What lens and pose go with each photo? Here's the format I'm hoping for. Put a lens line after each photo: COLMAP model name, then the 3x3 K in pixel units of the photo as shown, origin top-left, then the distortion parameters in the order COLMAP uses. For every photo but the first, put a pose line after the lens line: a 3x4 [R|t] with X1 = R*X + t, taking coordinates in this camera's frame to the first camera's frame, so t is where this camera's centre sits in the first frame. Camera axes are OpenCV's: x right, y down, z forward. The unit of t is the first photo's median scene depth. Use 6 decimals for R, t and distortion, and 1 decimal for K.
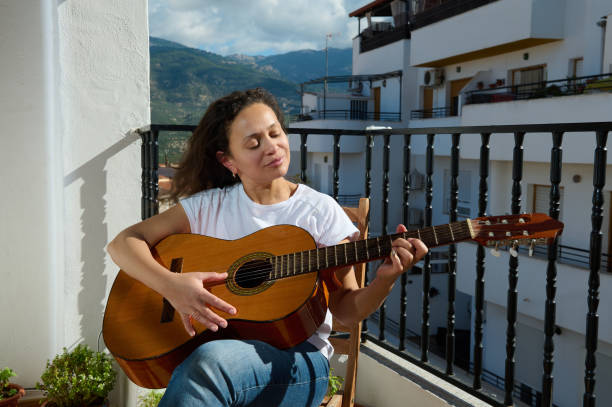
lens RADIAL K [[681.4, 0, 300.6], [0, 681.4, 203.3], [0, 0, 1]] dist [0.047353, 0.000000]
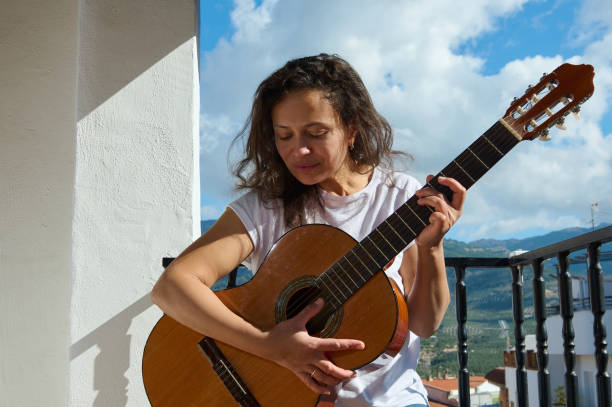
lens RADIAL K [[814.2, 0, 303.9], [0, 814.2, 209.0], [0, 0, 1]] dist [0.009566, 0.000000]
pose [[0.943674, -0.077549, -0.321662, 0.161807], [-0.010584, 0.964574, -0.263599, 0.045666], [0.330709, 0.252156, 0.909422, 0.264283]]
